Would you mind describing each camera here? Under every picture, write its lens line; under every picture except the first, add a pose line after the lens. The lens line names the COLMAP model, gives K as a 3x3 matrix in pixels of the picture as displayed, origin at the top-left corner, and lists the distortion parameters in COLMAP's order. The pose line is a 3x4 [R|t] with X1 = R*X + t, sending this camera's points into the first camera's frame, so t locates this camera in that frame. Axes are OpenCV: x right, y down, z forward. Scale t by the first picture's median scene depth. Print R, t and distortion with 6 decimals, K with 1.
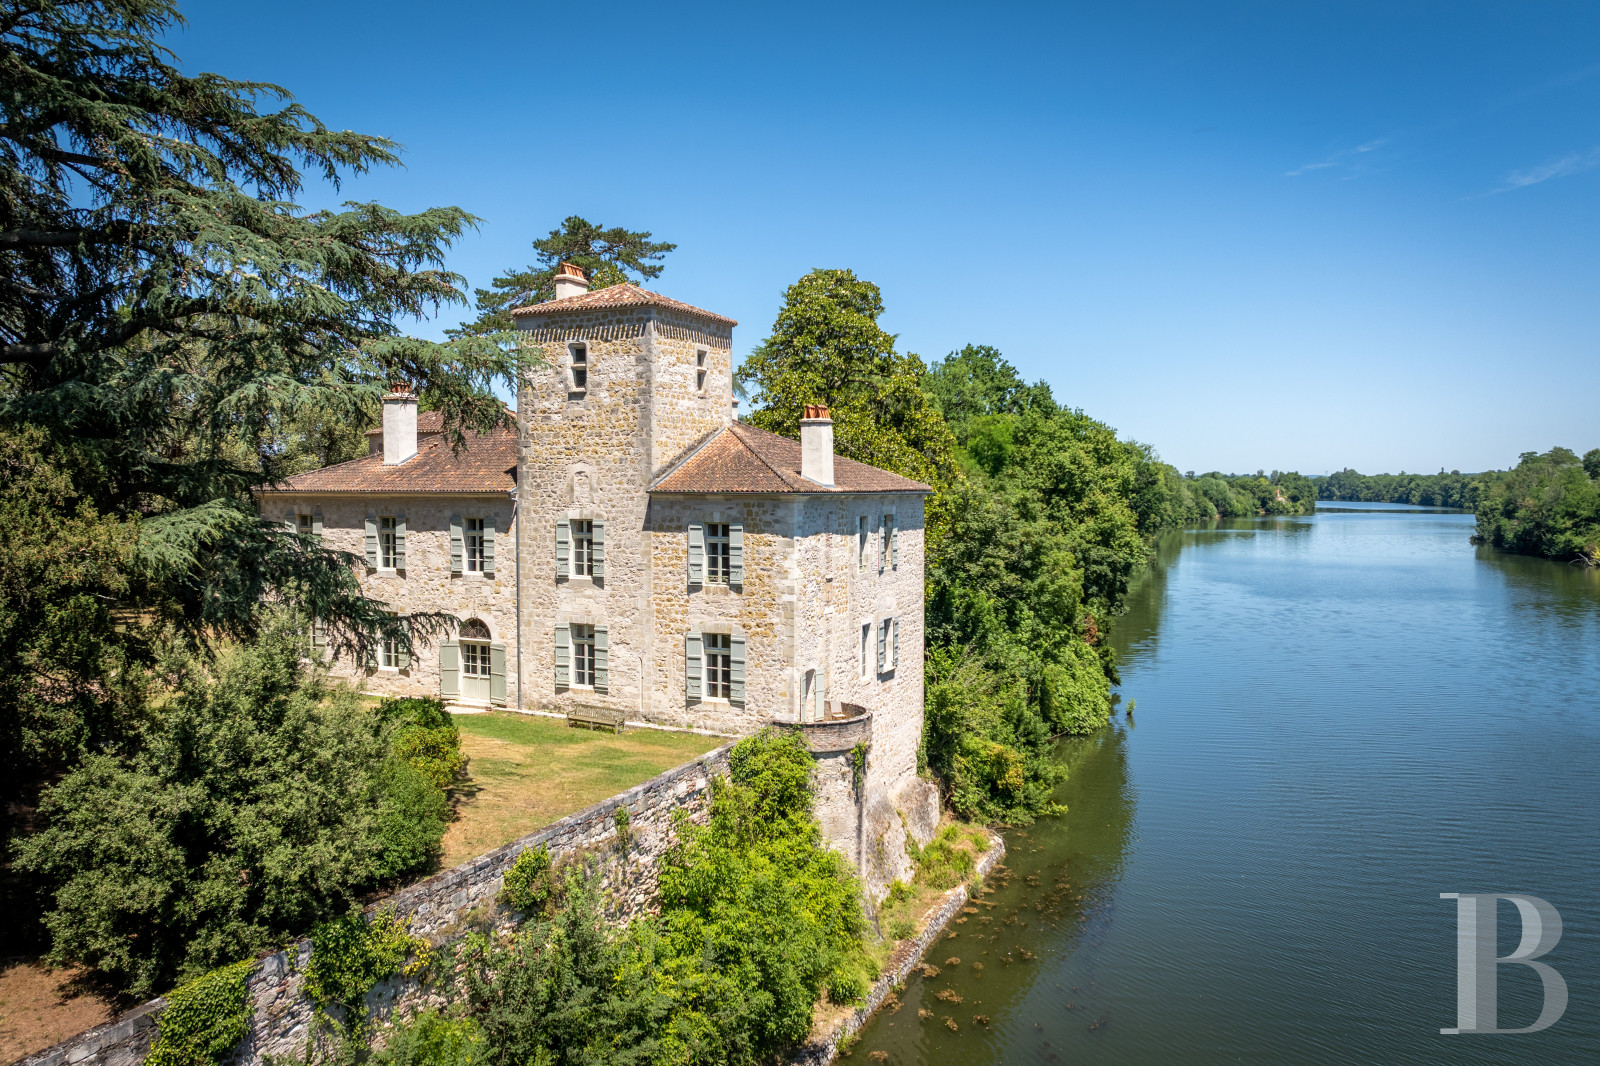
lens RADIAL K [[1122.4, 0, 782.1], [0, 1122.4, 522.6], [0, 0, 1]] dist [-0.012225, 0.001197]
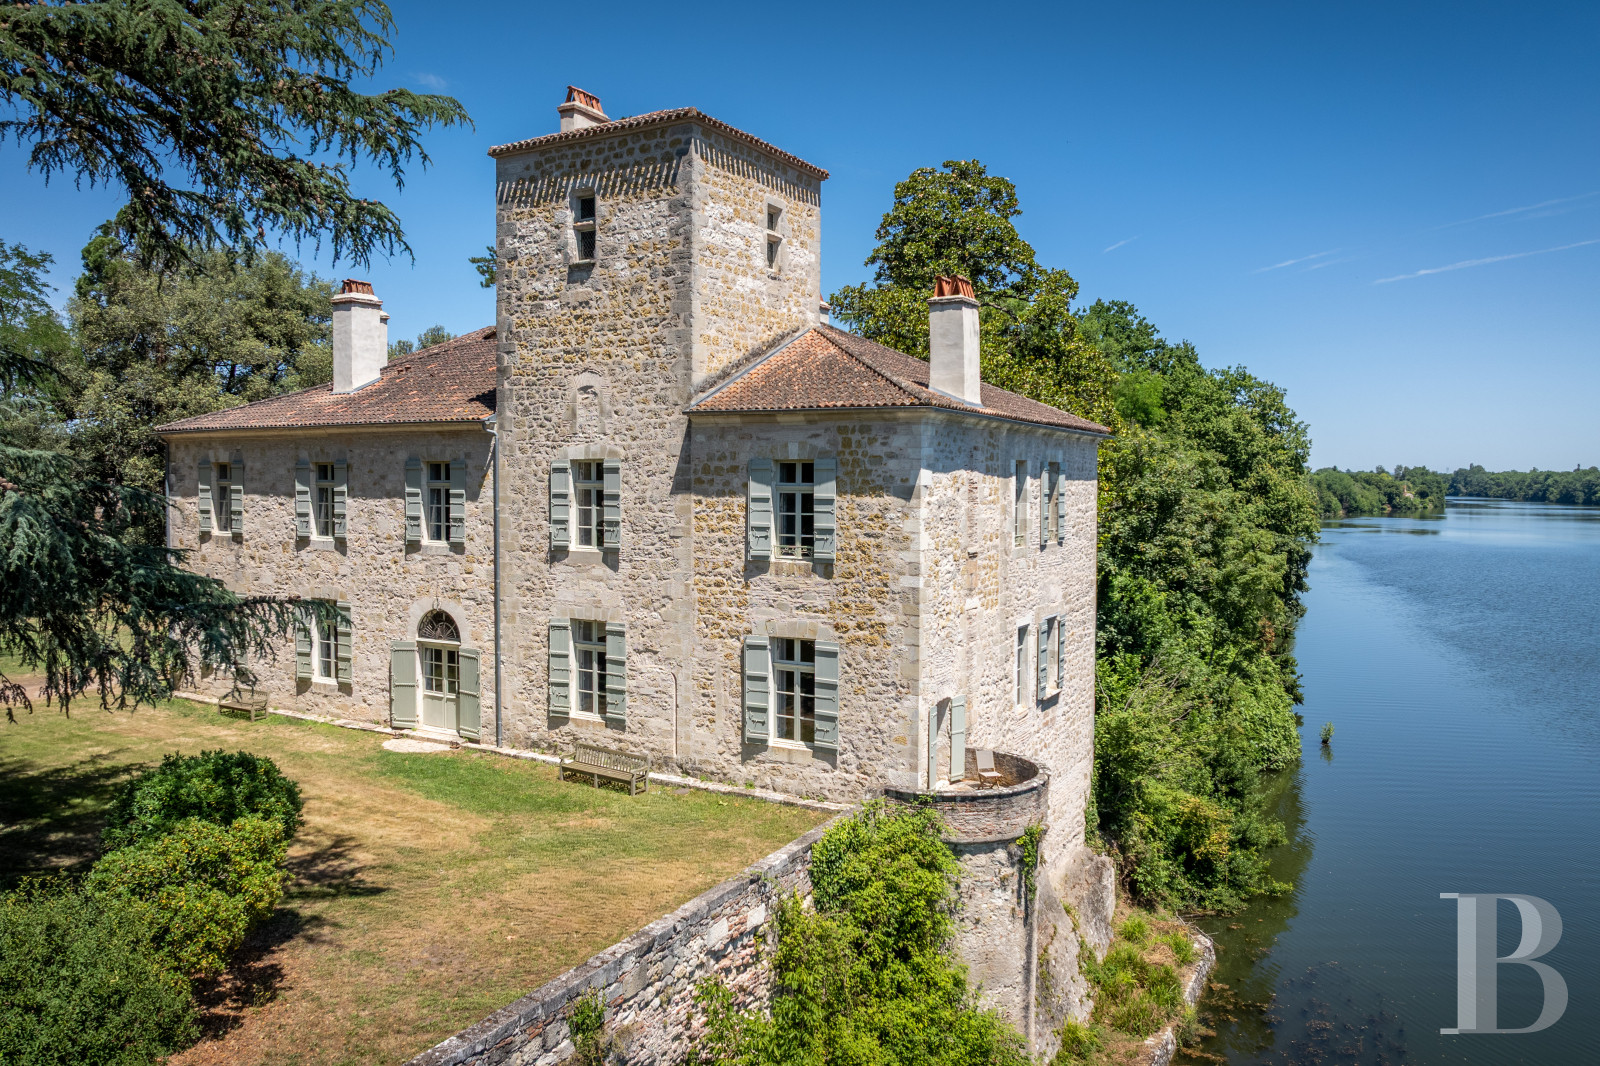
lens RADIAL K [[1122.4, 0, 782.1], [0, 1122.4, 522.6], [0, 0, 1]] dist [-0.012225, 0.001197]
pose [[0.996644, 0.004764, -0.081722, -0.012745], [-0.004548, 0.999986, 0.002828, 0.030931], [0.081734, -0.002447, 0.996651, 0.356736]]
